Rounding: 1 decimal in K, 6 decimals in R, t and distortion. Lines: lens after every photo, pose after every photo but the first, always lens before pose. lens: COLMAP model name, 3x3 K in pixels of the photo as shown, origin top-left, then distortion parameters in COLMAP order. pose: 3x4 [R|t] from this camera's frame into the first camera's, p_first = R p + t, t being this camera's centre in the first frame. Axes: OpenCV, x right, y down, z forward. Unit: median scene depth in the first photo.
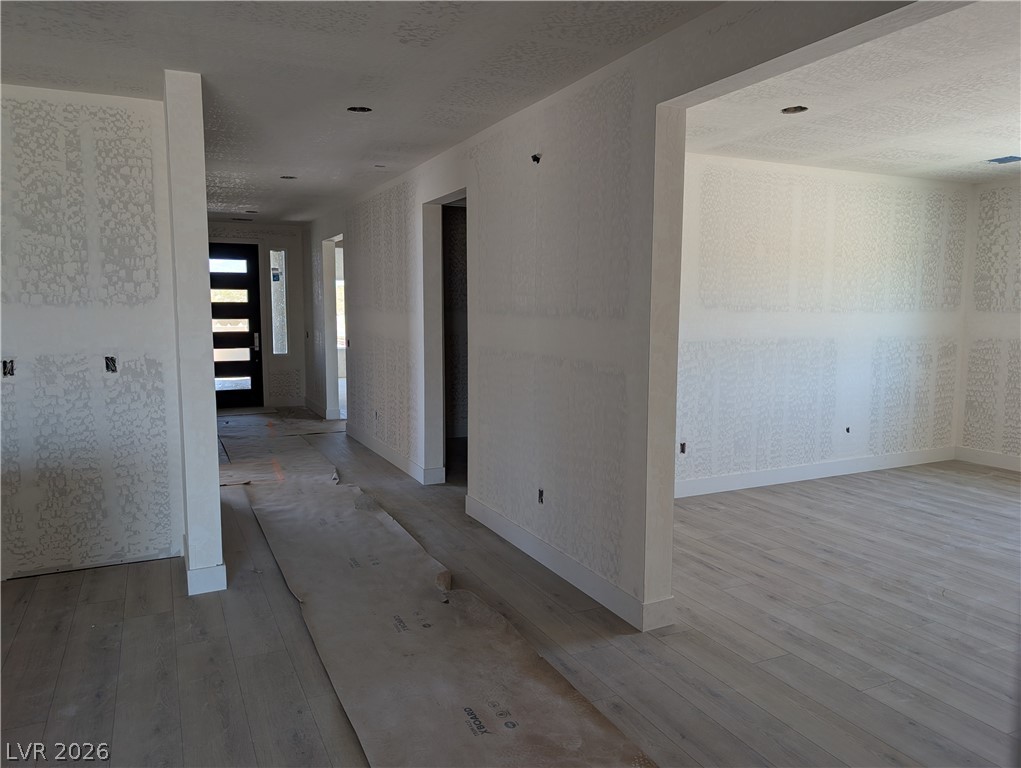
lens RADIAL K [[720.0, 0, 514.1], [0, 720.0, 386.1], [0, 0, 1]] dist [0.027574, -0.004771]
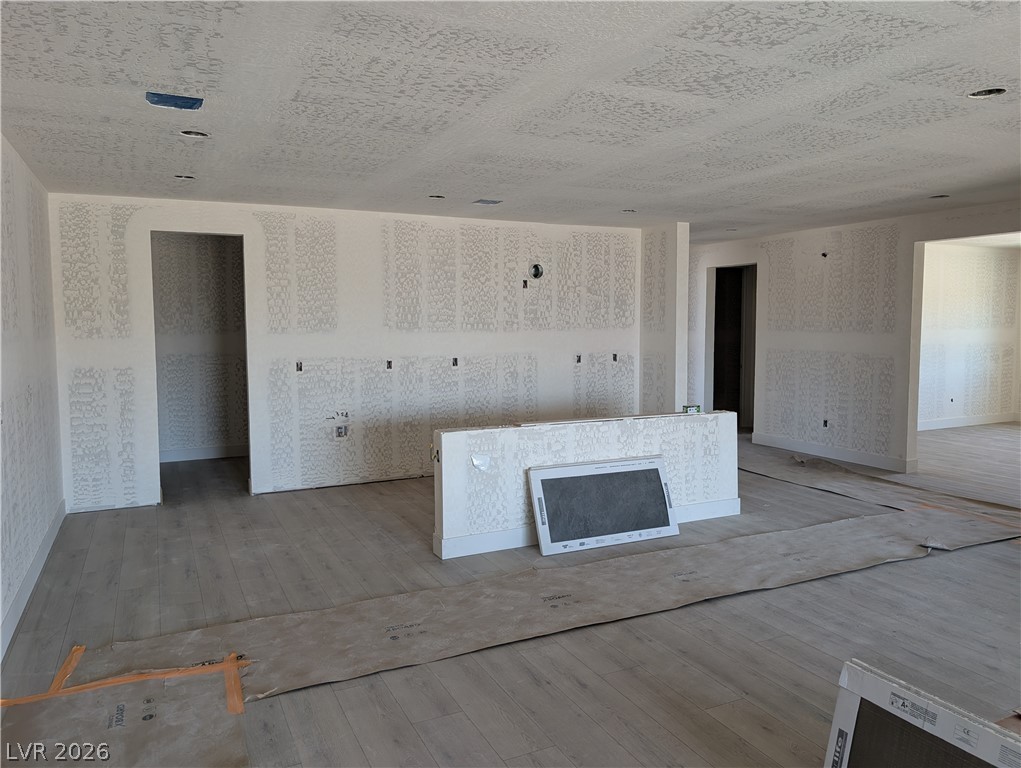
lens RADIAL K [[720.0, 0, 506.7], [0, 720.0, 381.2], [0, 0, 1]] dist [0.027574, -0.004771]
pose [[0.999979, -0.006267, 0.001758, -0.873992], [0.006317, 0.999528, -0.030064, 0.096438], [-0.001568, 0.030075, 0.999546, -1.027480]]
